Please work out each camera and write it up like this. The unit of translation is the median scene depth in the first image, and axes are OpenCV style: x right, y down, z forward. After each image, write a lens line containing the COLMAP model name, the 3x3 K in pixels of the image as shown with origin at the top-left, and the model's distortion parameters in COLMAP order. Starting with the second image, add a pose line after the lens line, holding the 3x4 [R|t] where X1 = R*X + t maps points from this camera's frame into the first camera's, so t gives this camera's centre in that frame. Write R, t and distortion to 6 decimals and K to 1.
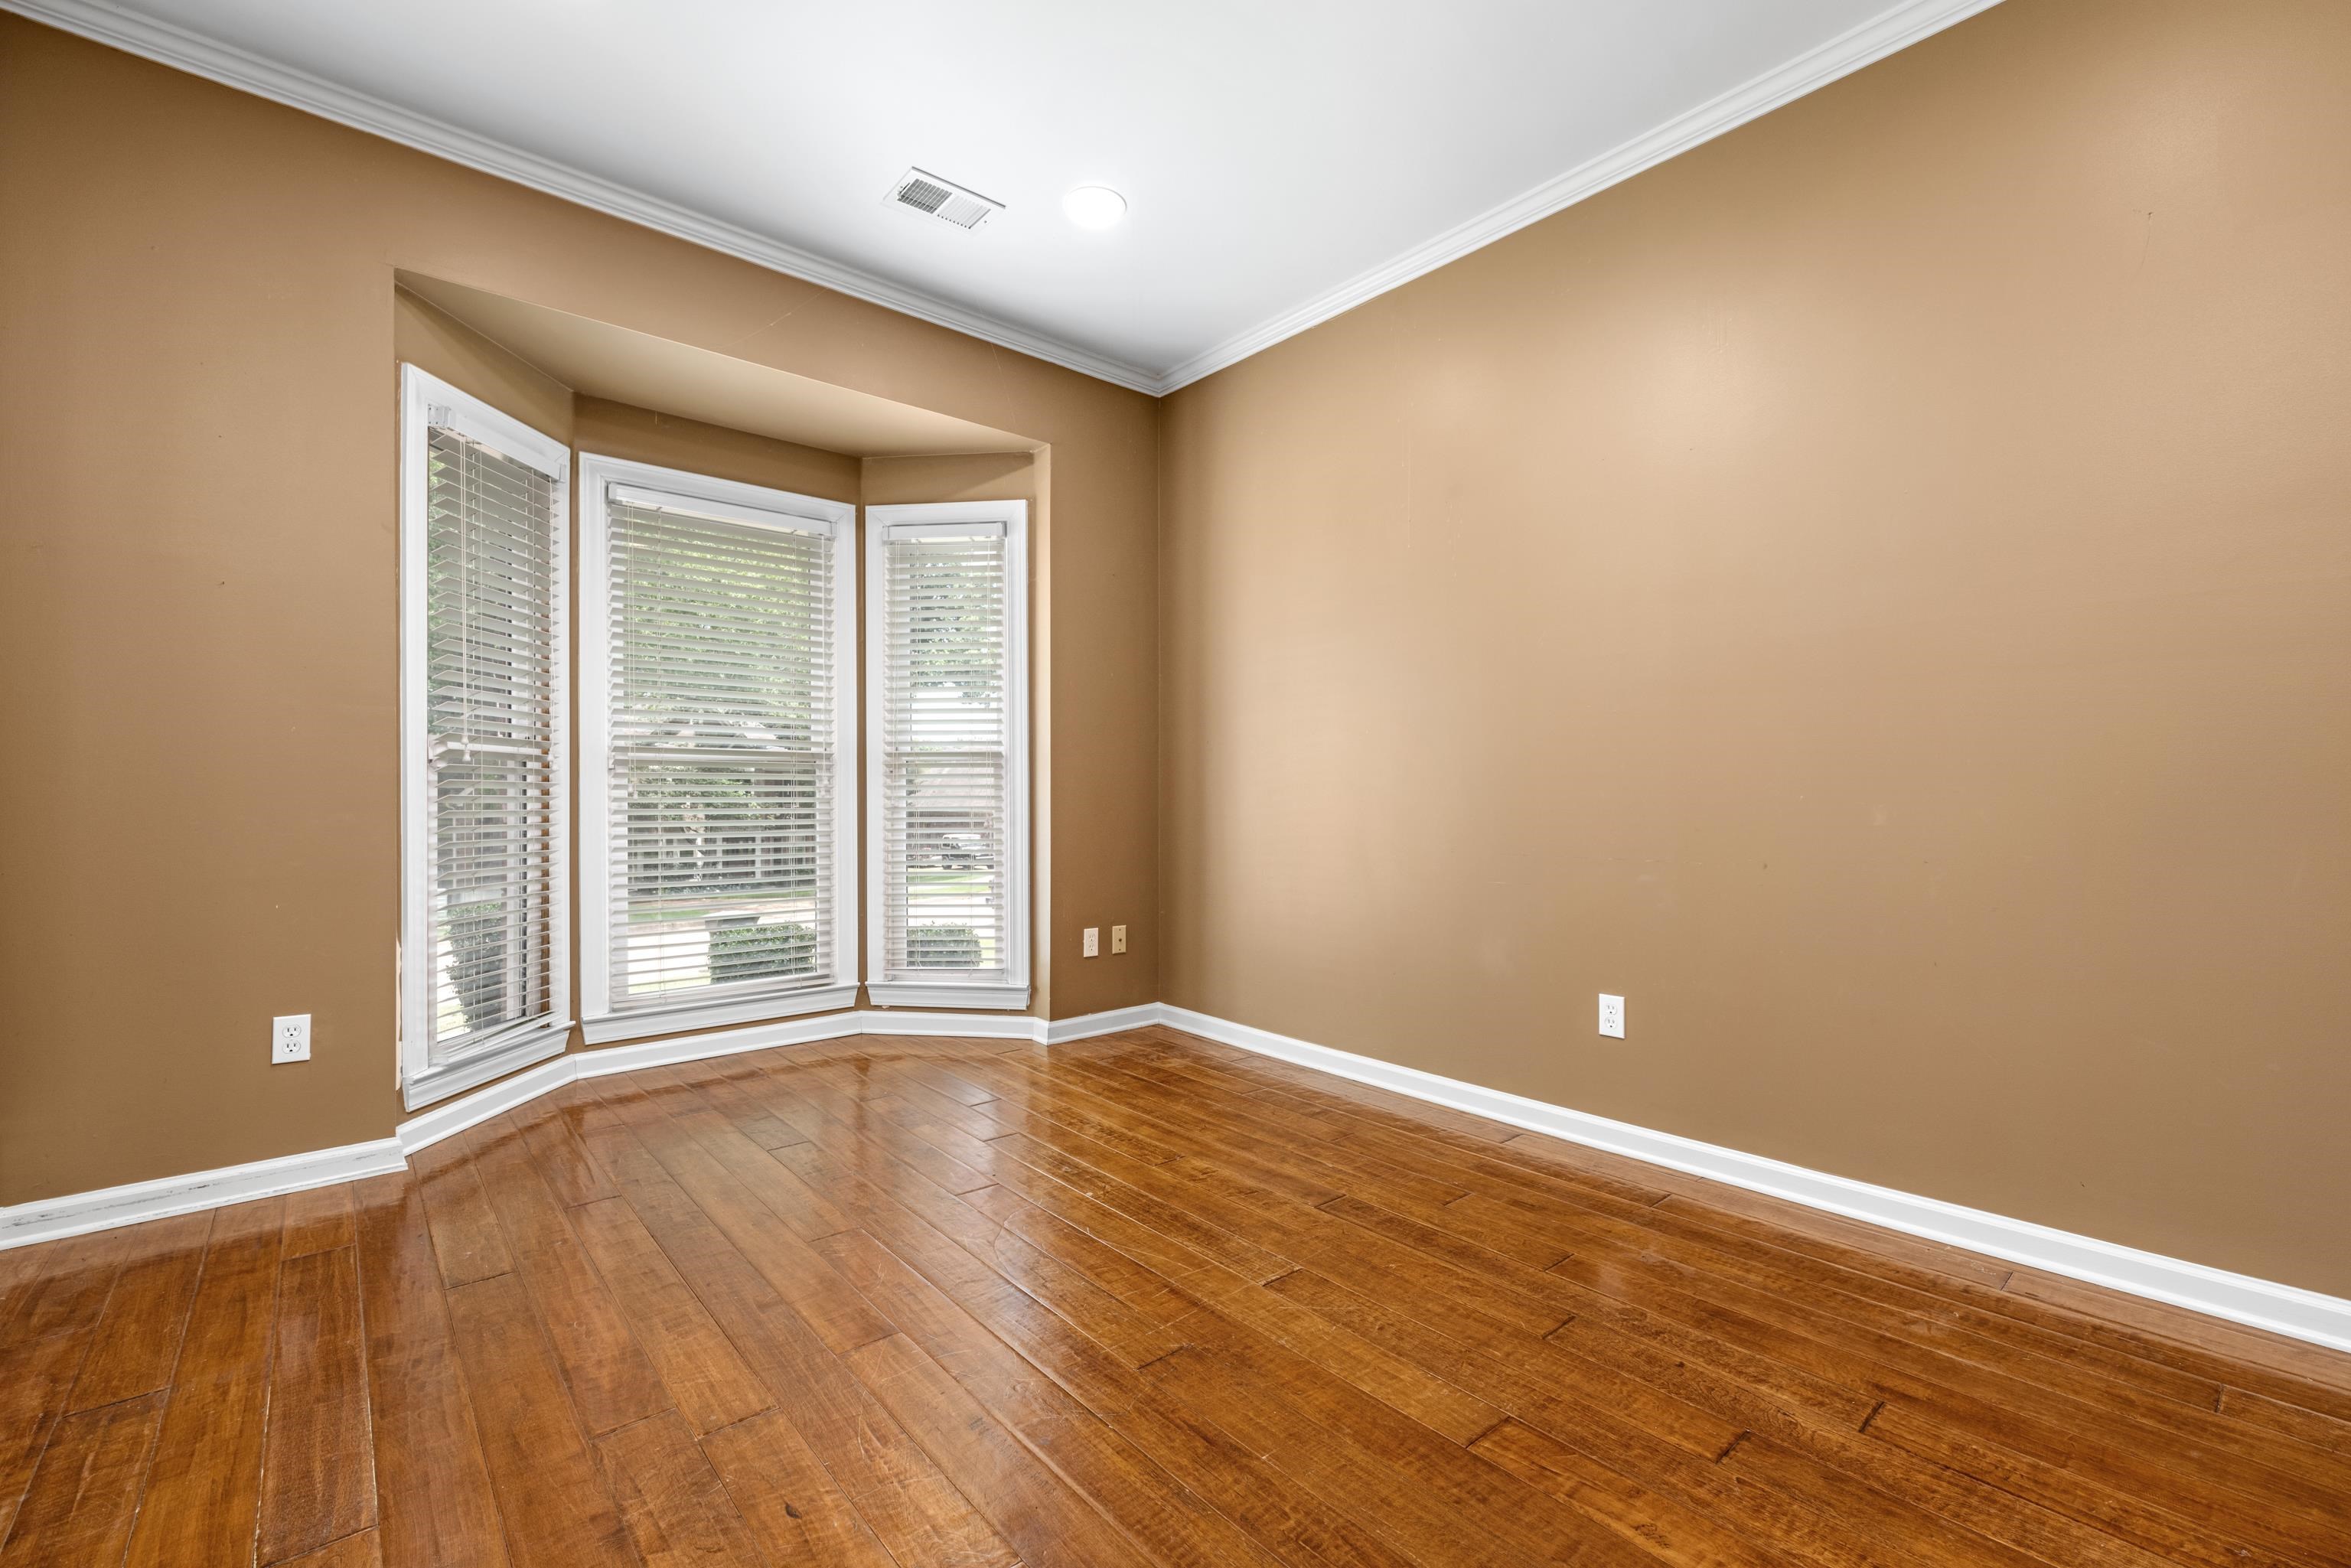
lens RADIAL K [[992.6, 0, 1179.7], [0, 992.6, 786.0], [0, 0, 1]] dist [-0.002144, 0.000105]
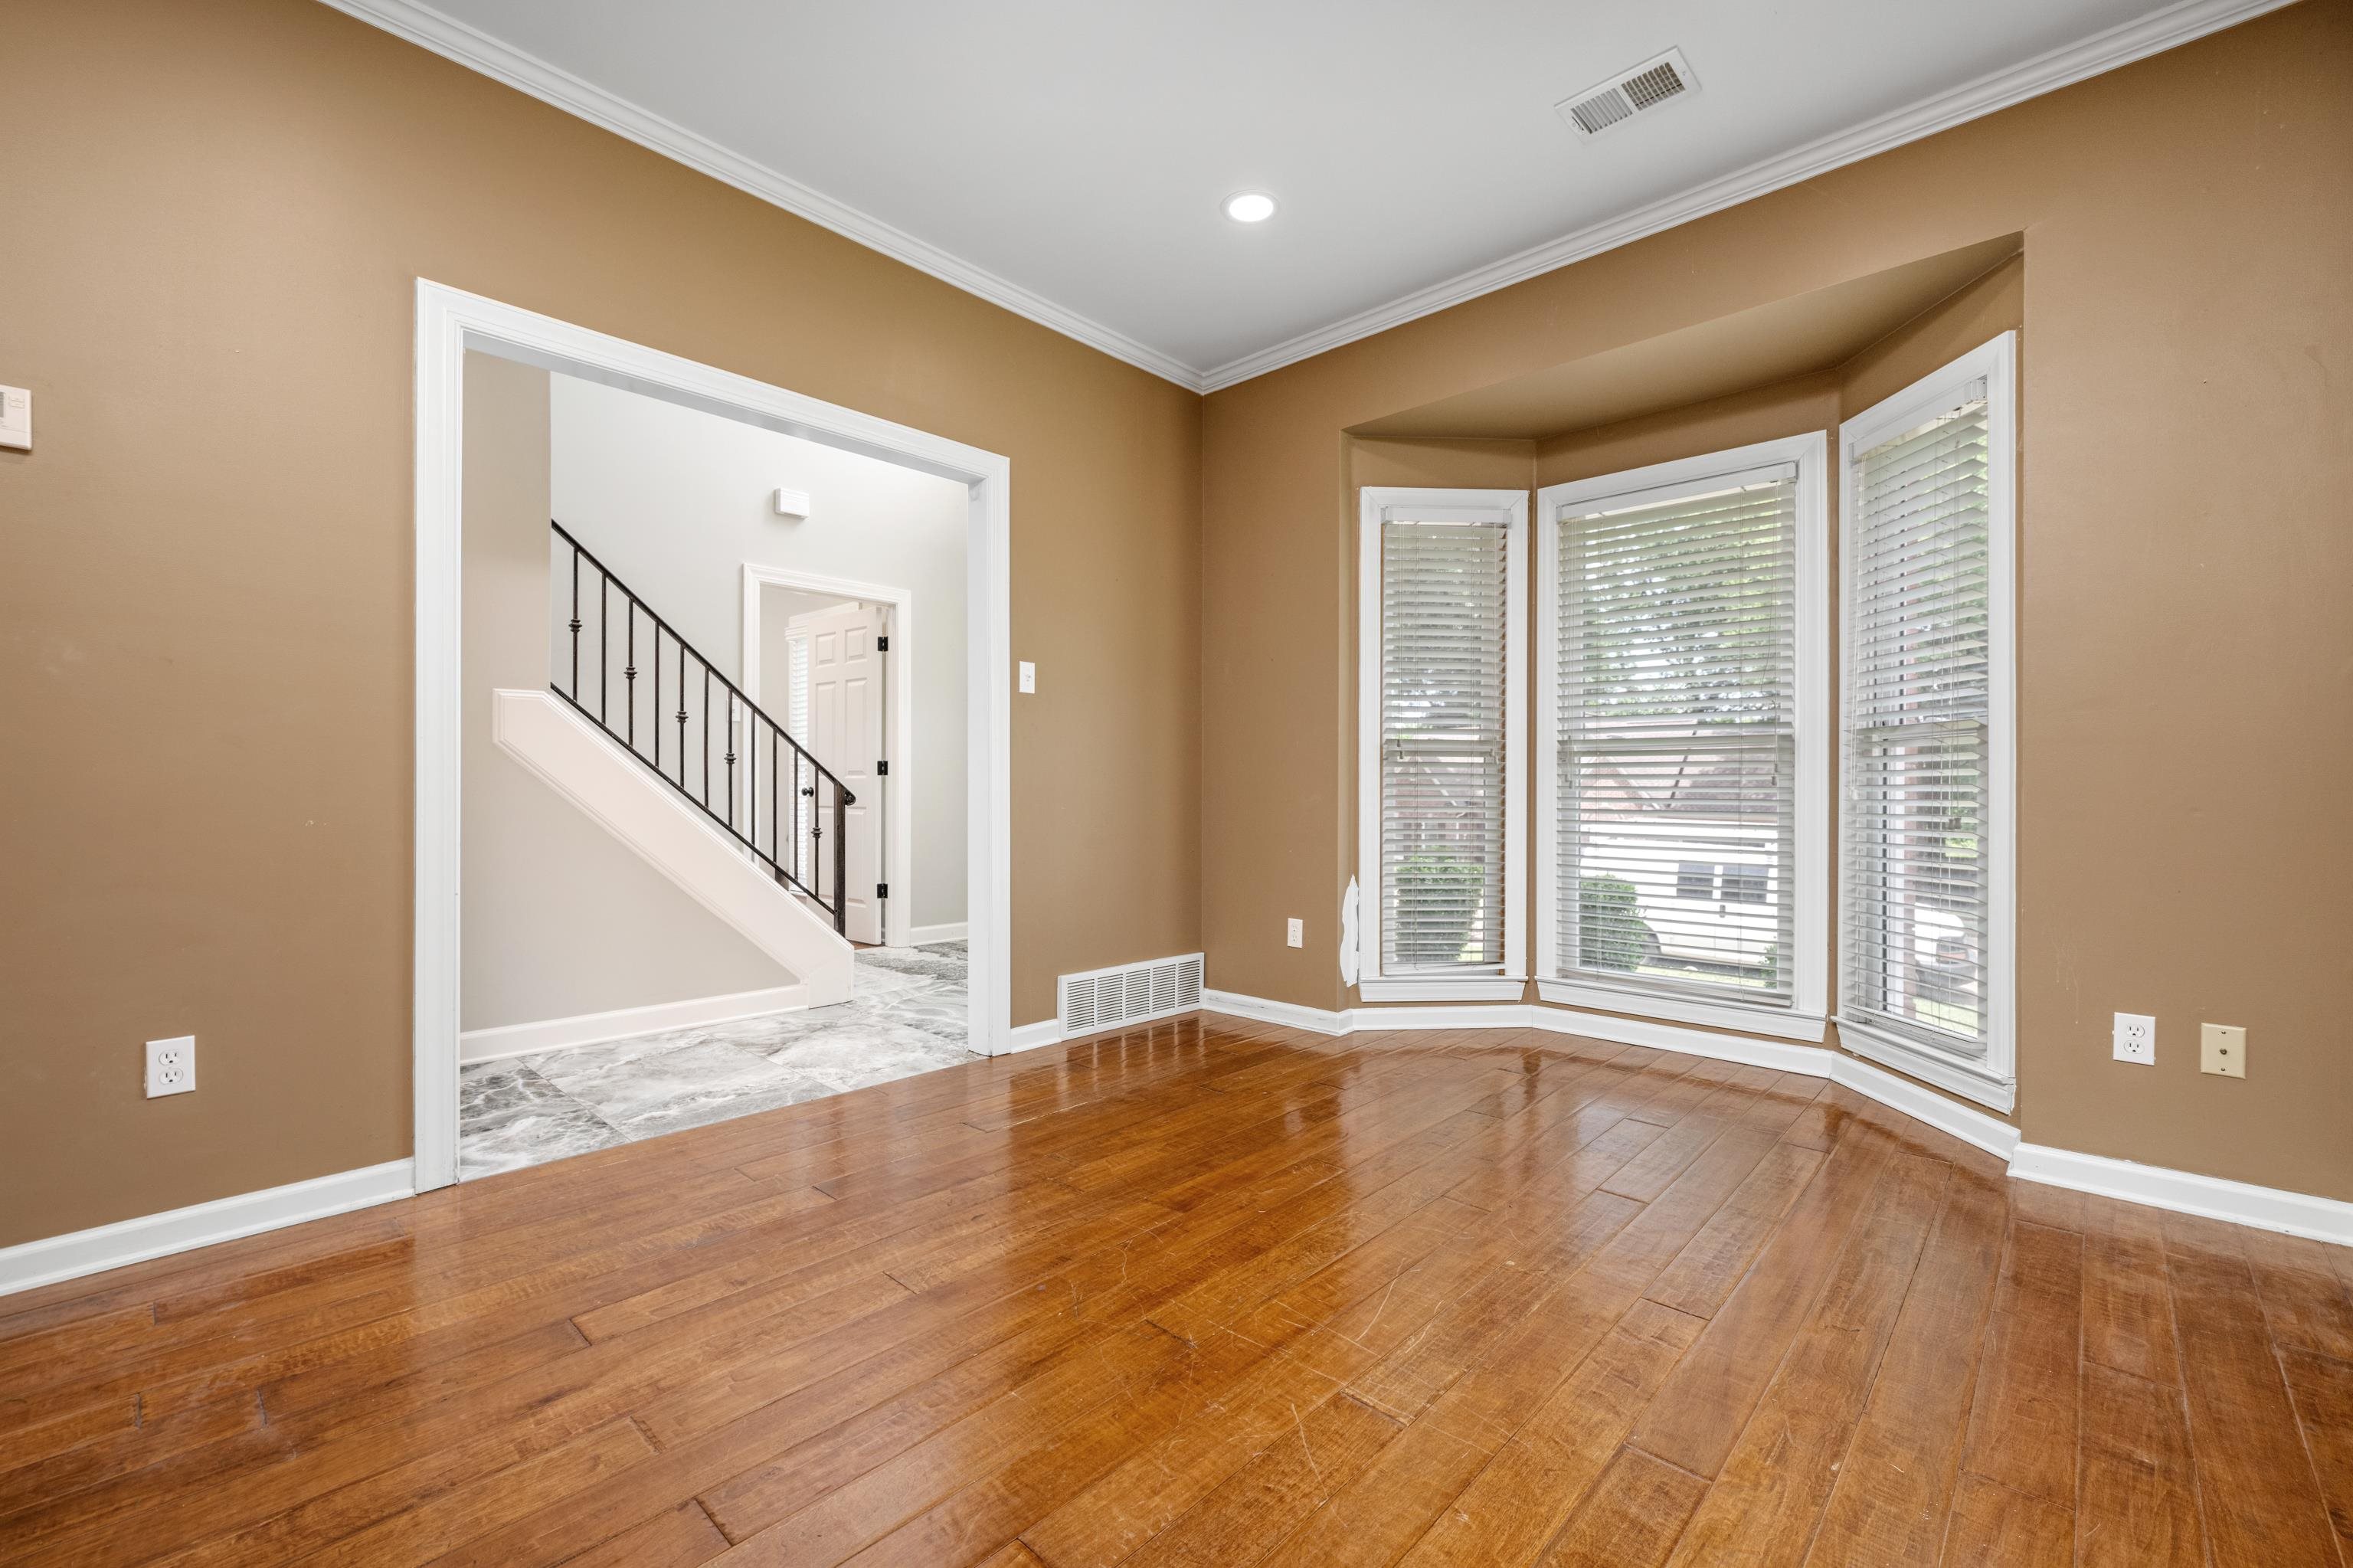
lens RADIAL K [[993.6, 0, 1180.8], [0, 993.6, 786.0], [0, 0, 1]] dist [-0.002144, 0.000105]
pose [[0.107381, 0.001928, -0.994216, 0.595578], [0.006842, 0.999973, 0.002678, 0.007248], [0.994194, -0.007090, 0.107365, 0.541928]]
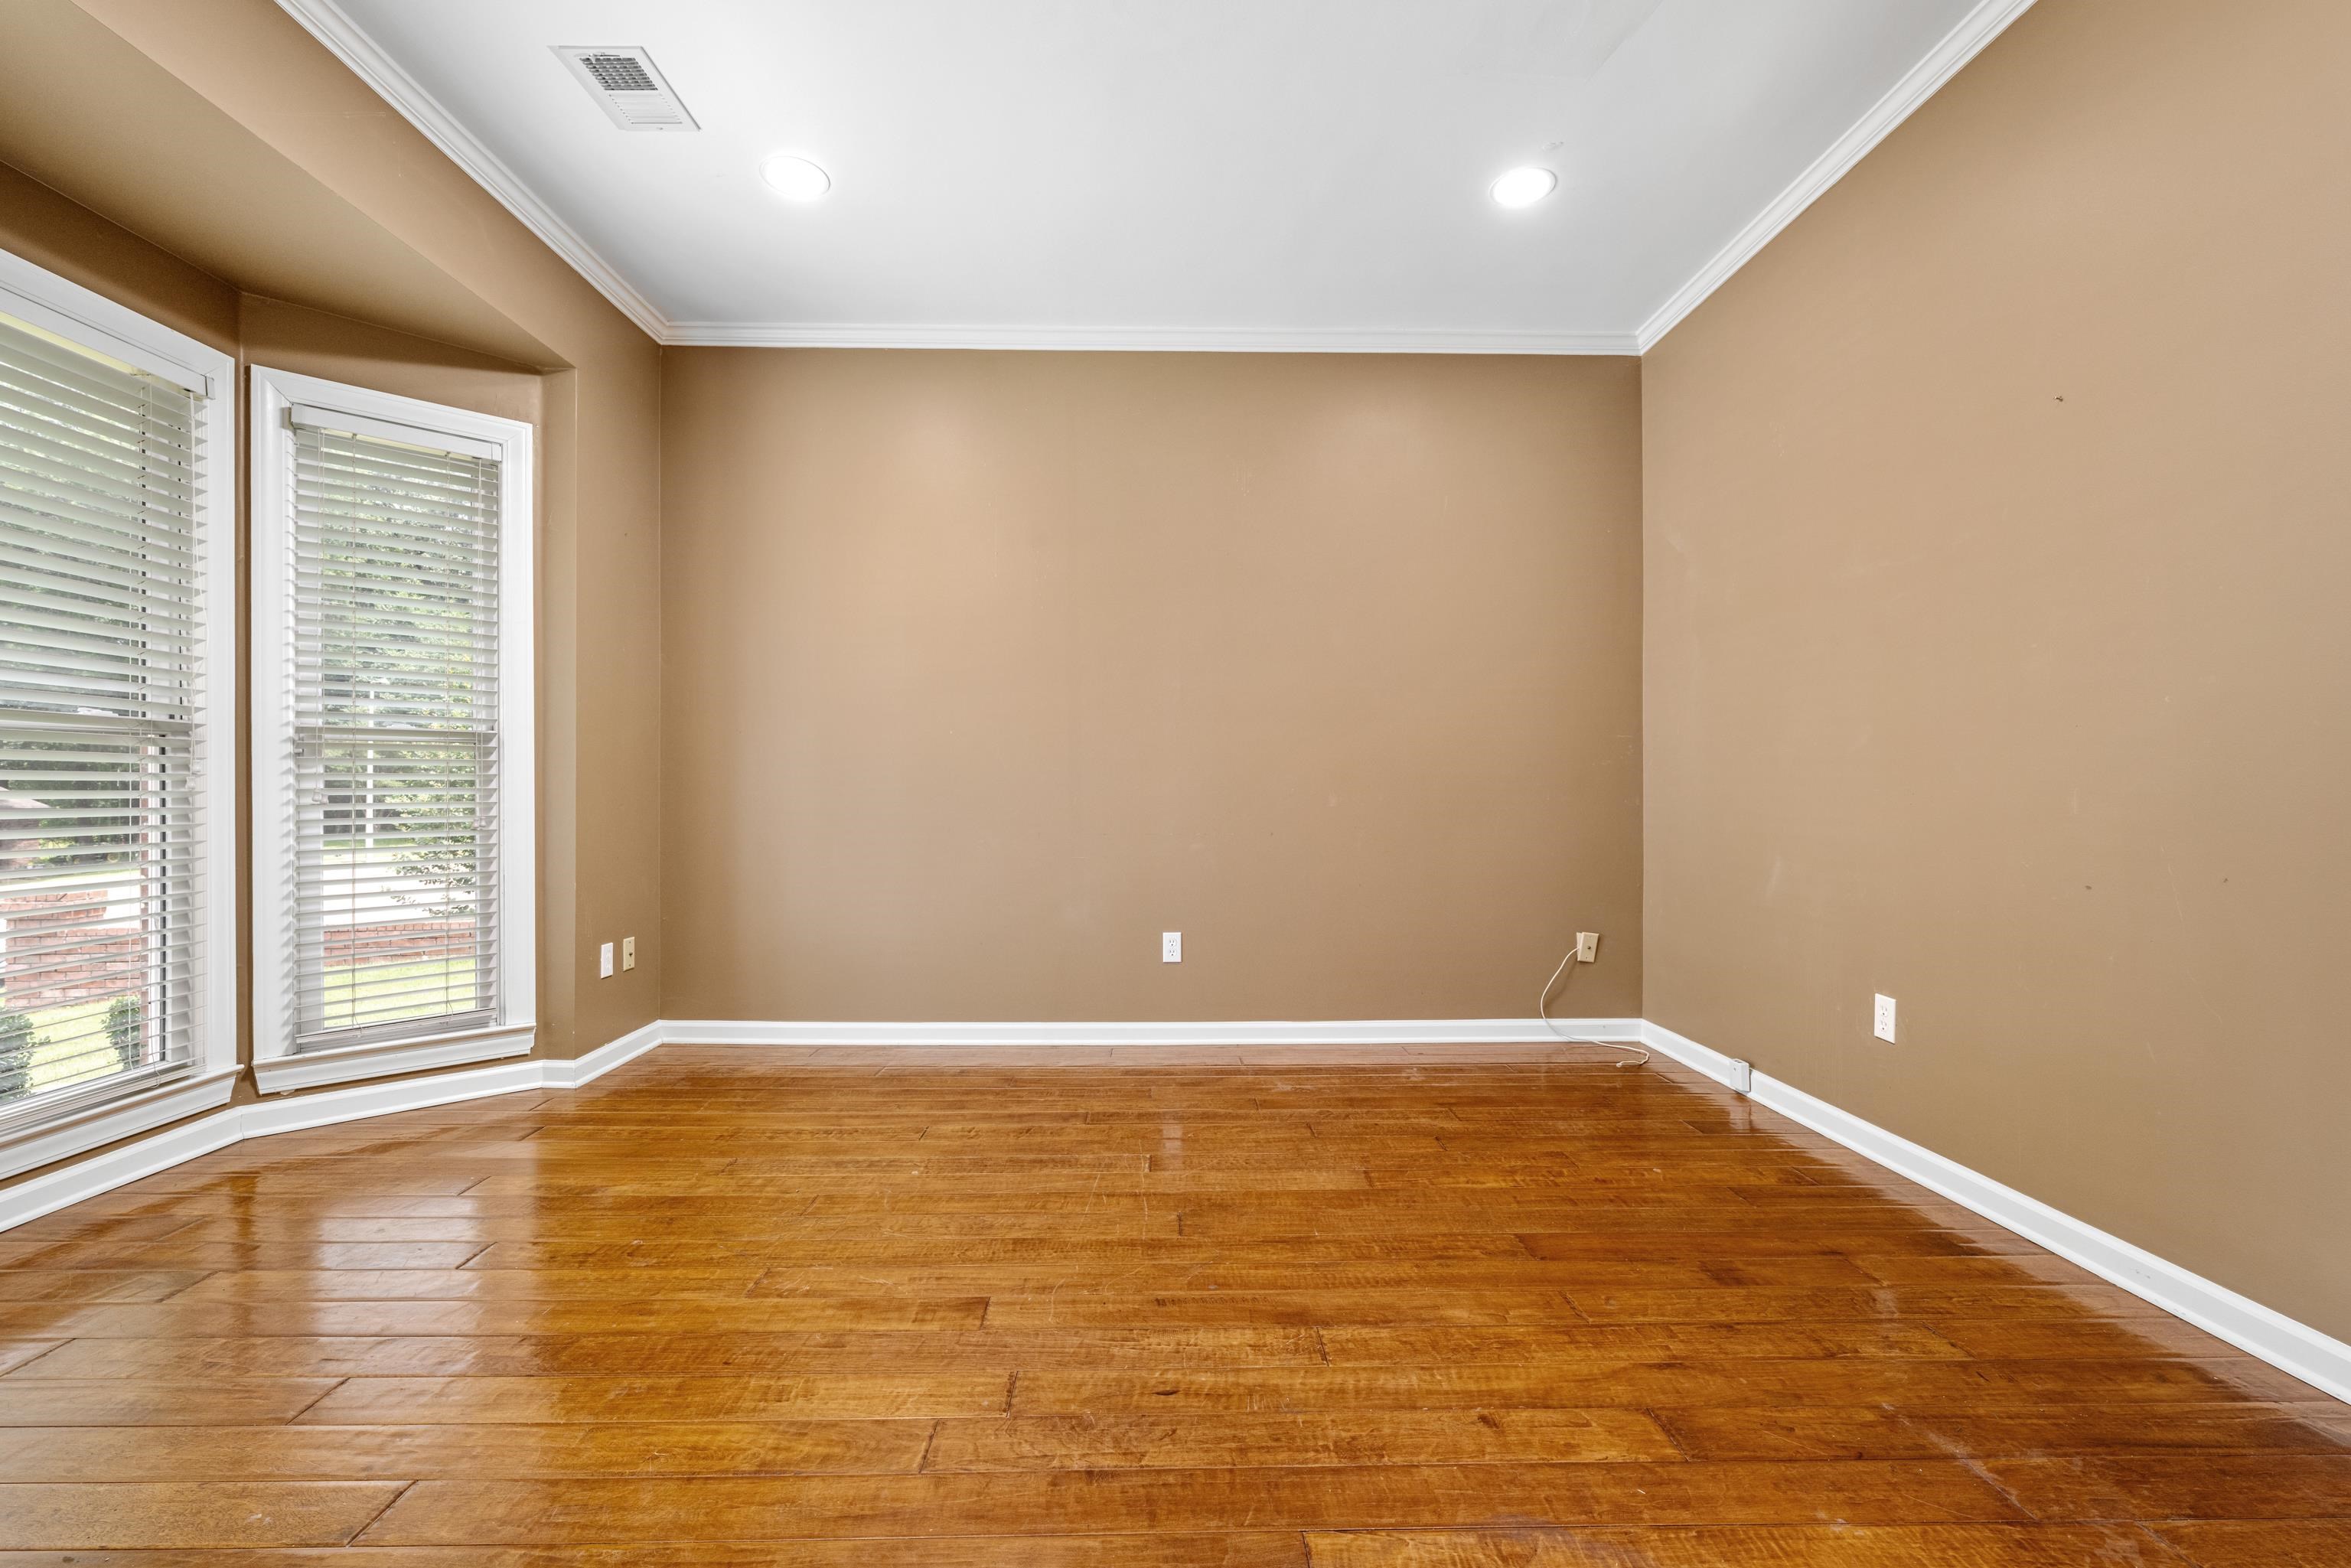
lens RADIAL K [[983.3, 0, 1182.2], [0, 983.3, 774.4], [0, 0, 1]] dist [-0.001716, -0.000075]
pose [[0.634670, 0.011774, 0.772693, -0.604184], [-0.008874, 0.999929, -0.007947, 0.000082], [-0.772732, -0.001814, 0.634730, 0.111666]]
